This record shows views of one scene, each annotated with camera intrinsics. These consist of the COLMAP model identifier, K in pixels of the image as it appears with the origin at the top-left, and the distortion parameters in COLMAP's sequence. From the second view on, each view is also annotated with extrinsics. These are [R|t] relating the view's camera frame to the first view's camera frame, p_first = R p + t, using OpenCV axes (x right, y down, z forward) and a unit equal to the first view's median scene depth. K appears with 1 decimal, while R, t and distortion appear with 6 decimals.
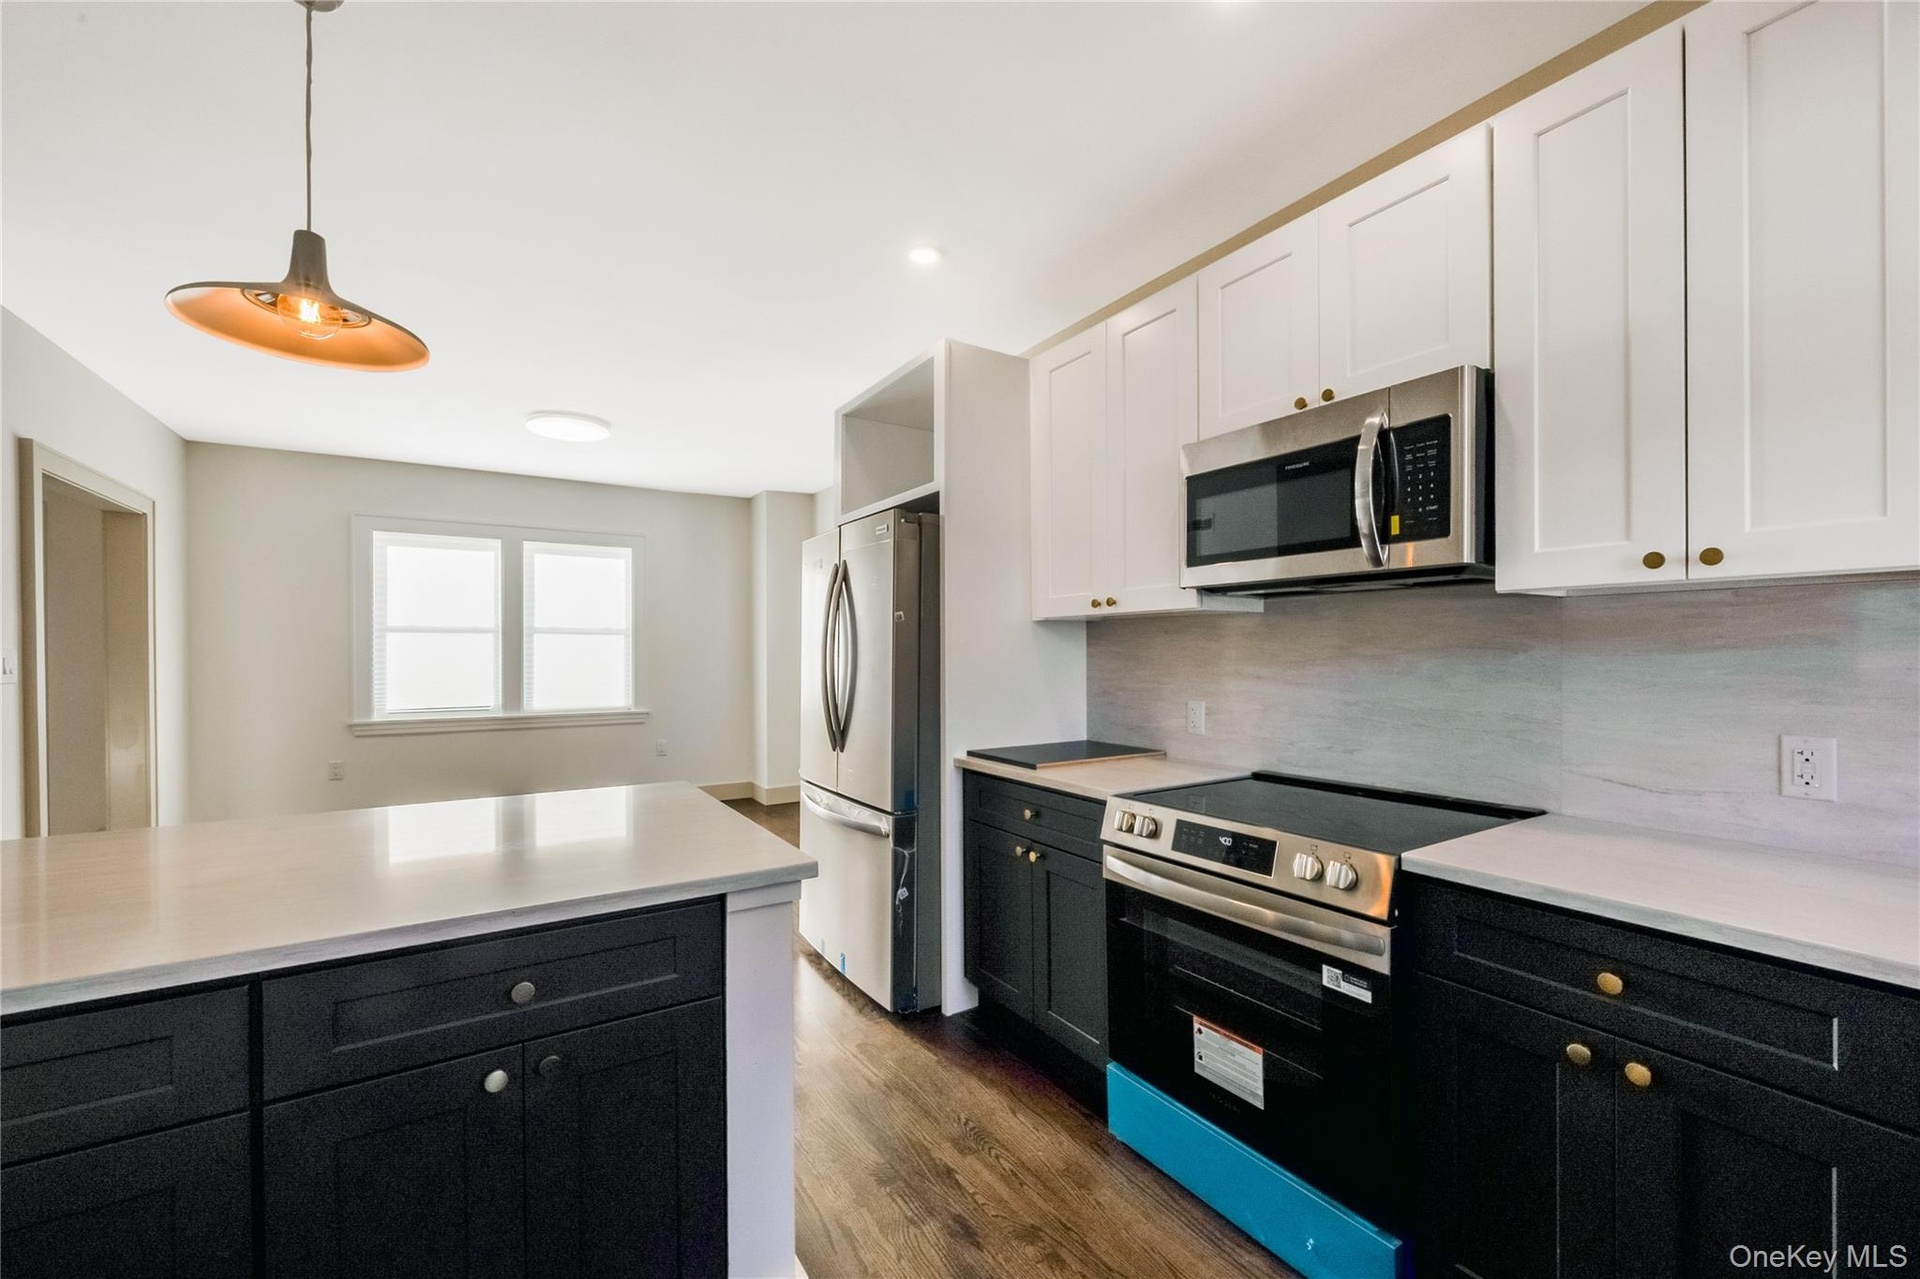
lens RADIAL K [[774.6, 0, 963.0], [0, 774.6, 652.2], [0, 0, 1]] dist [-0.006118, 0.000649]
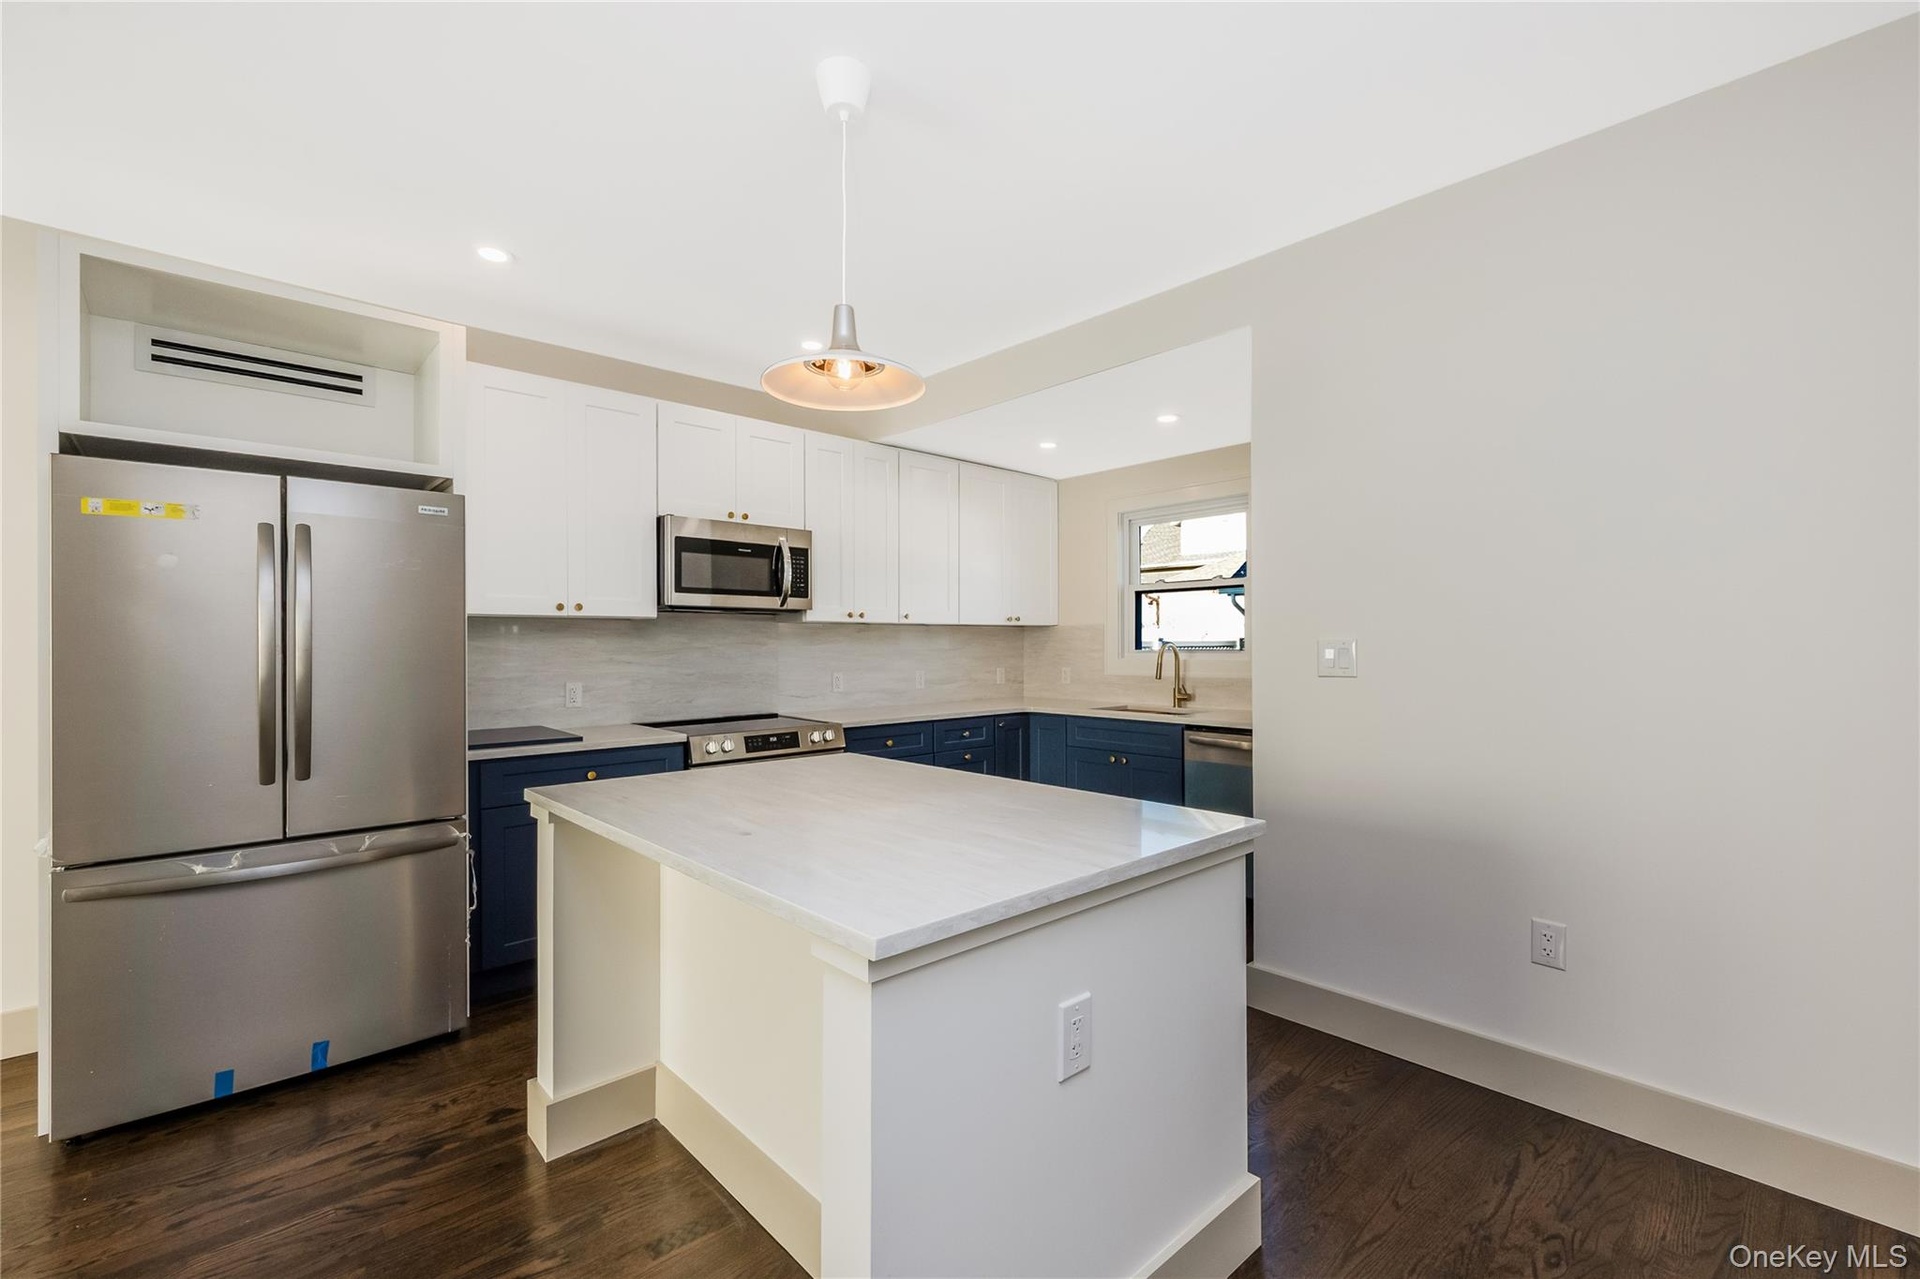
lens RADIAL K [[819.7, 0, 964.7], [0, 819.7, 646.5], [0, 0, 1]] dist [-0.001092, -0.000615]
pose [[-0.183674, 0.001155, 0.982986, -1.813188], [0.005952, 0.999982, -0.000063, 0.006503], [-0.982969, 0.005839, -0.183678, 0.884672]]
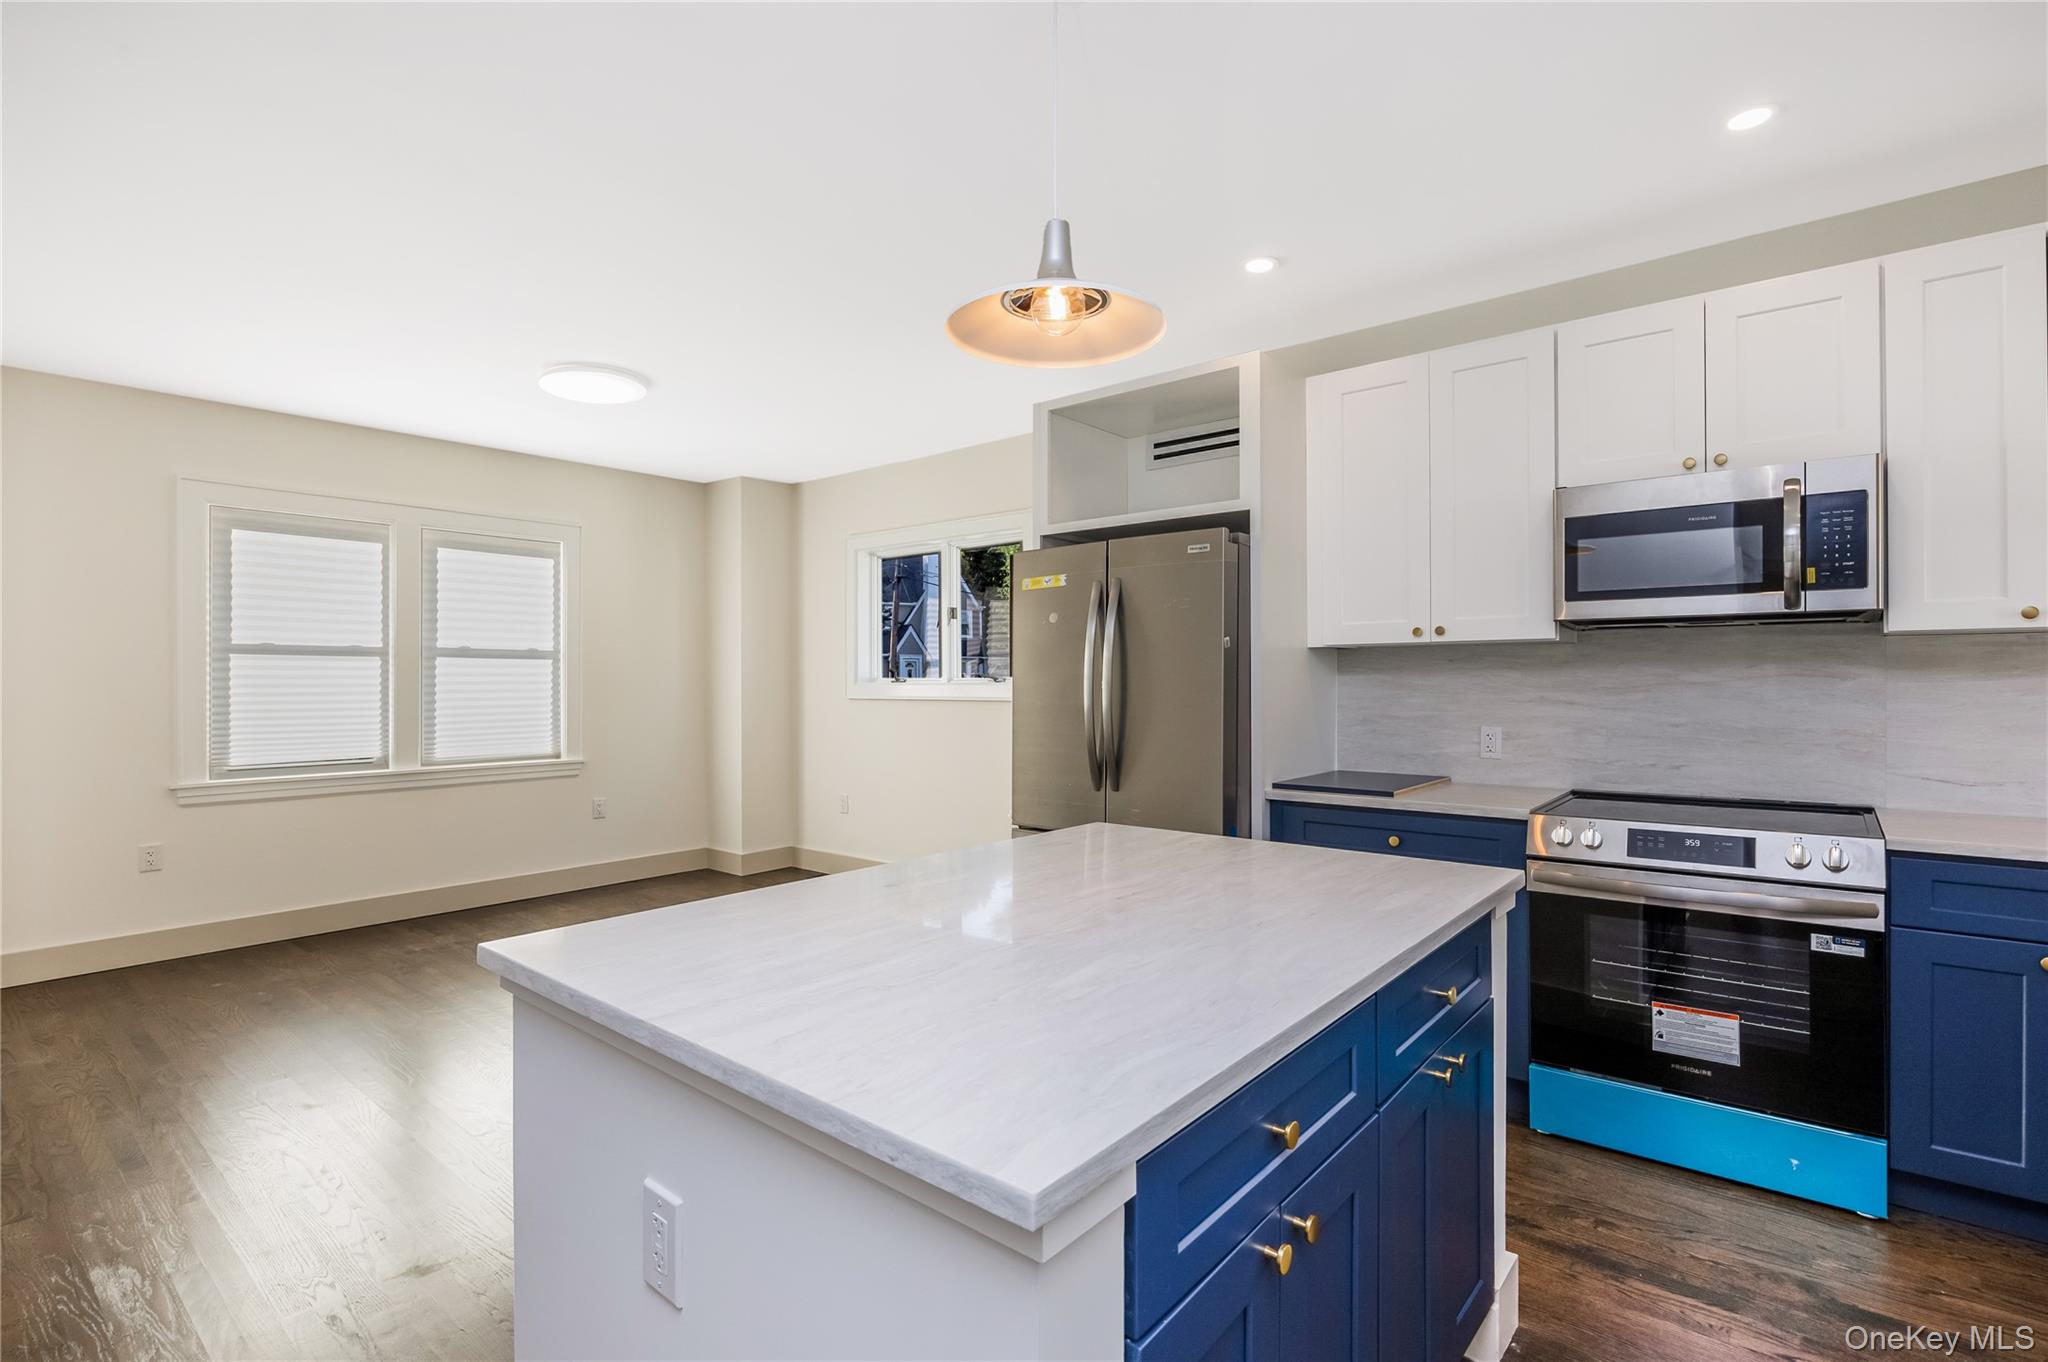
lens RADIAL K [[953.5, 0, 1024.4], [0, 953.5, 680.4], [0, 0, 1]] dist [-0.011182, 0.000848]
pose [[0.952494, -0.000250, 0.304559, -1.023015], [0.000771, 0.999998, -0.001593, 0.002965], [-0.304558, 0.001752, 0.952492, -0.044237]]
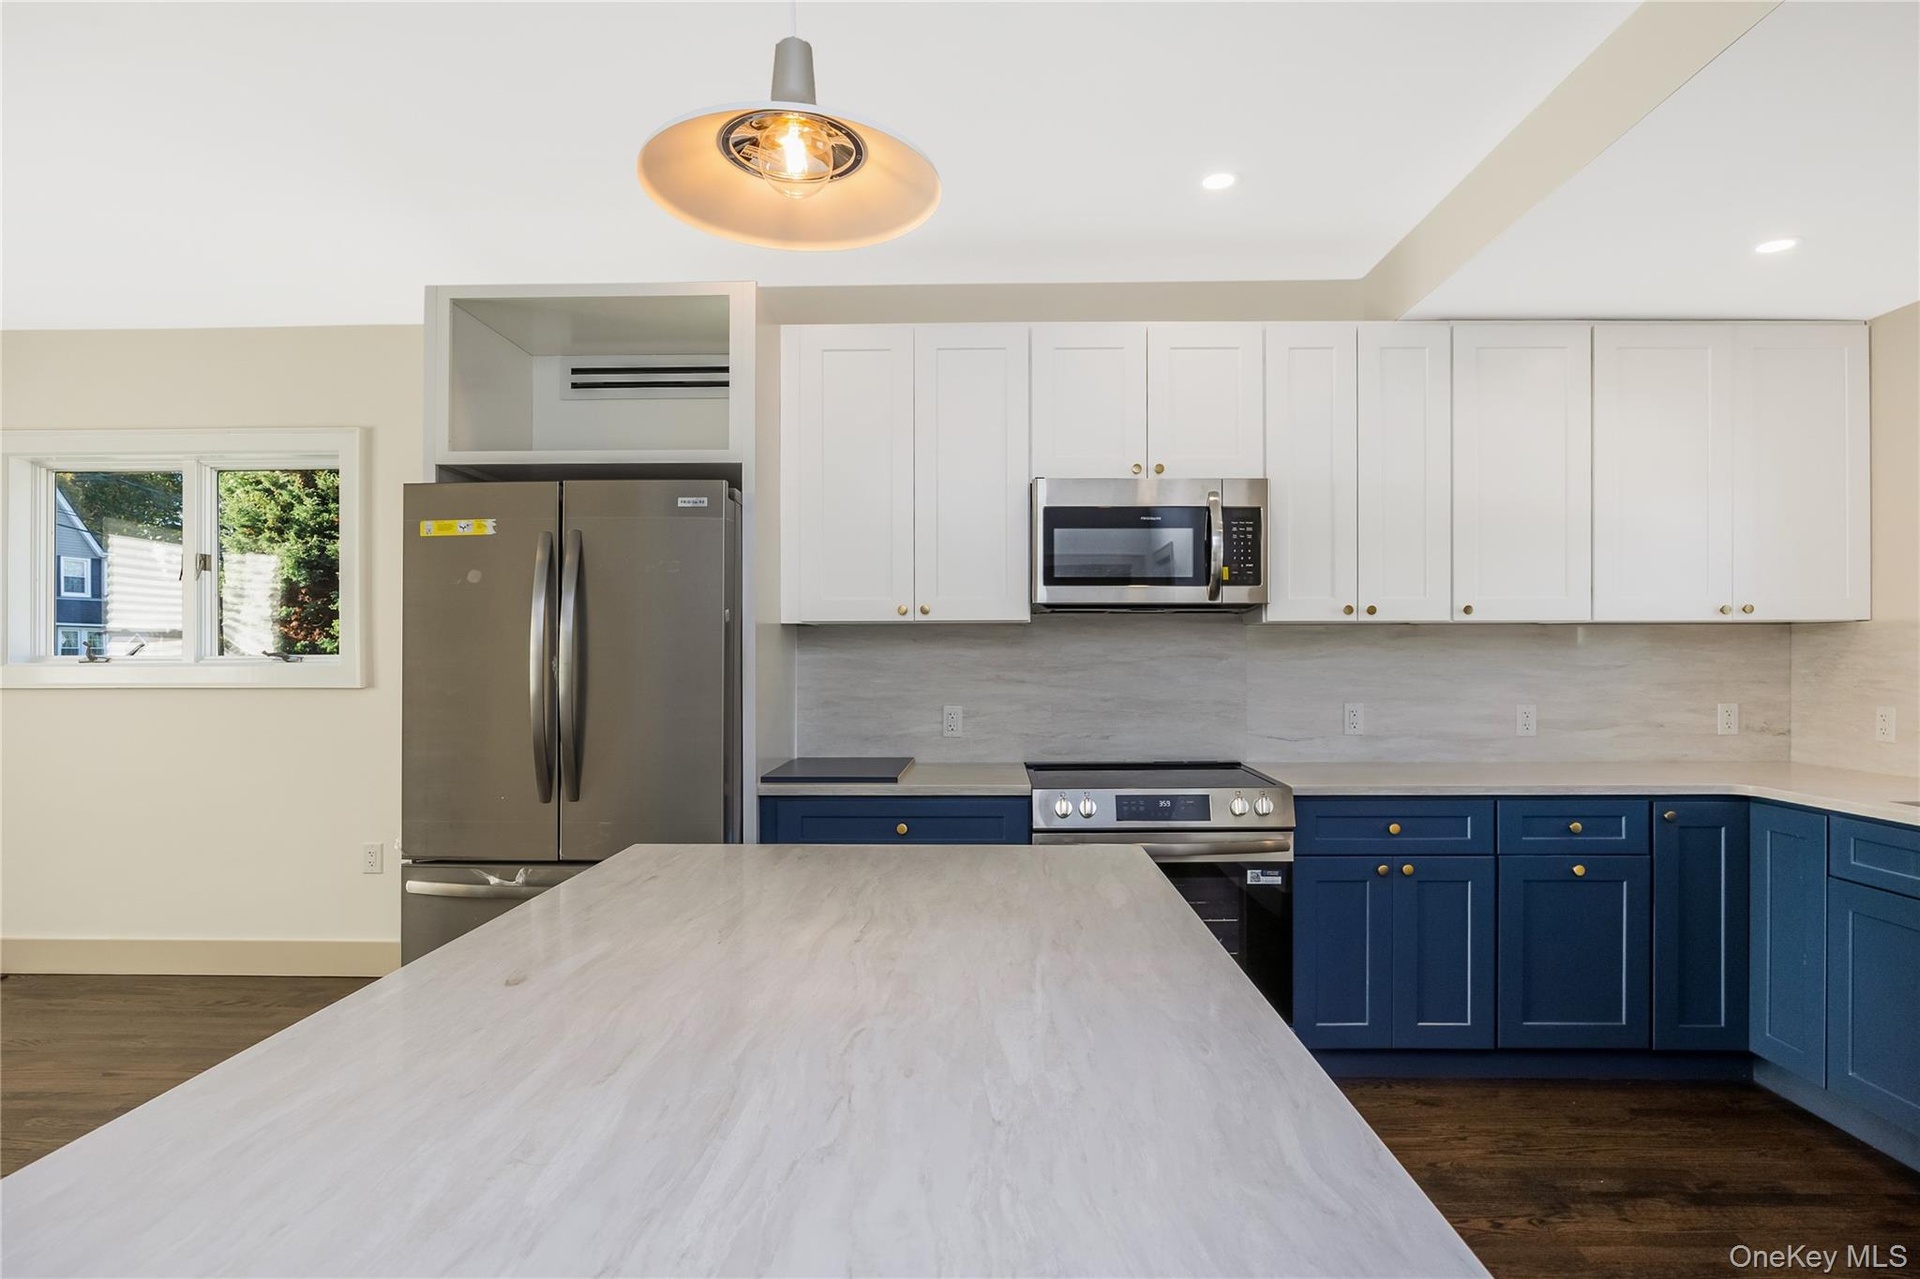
lens RADIAL K [[1011.2, 0, 966.5], [0, 1011.2, 658.8], [0, 0, 1]] dist [-0.019724, 0.002412]
pose [[0.551150, 0.000822, 0.834406, -1.249874], [0.001121, 0.999998, -0.001725, 0.001666], [-0.834406, 0.001887, 0.551148, 0.331252]]
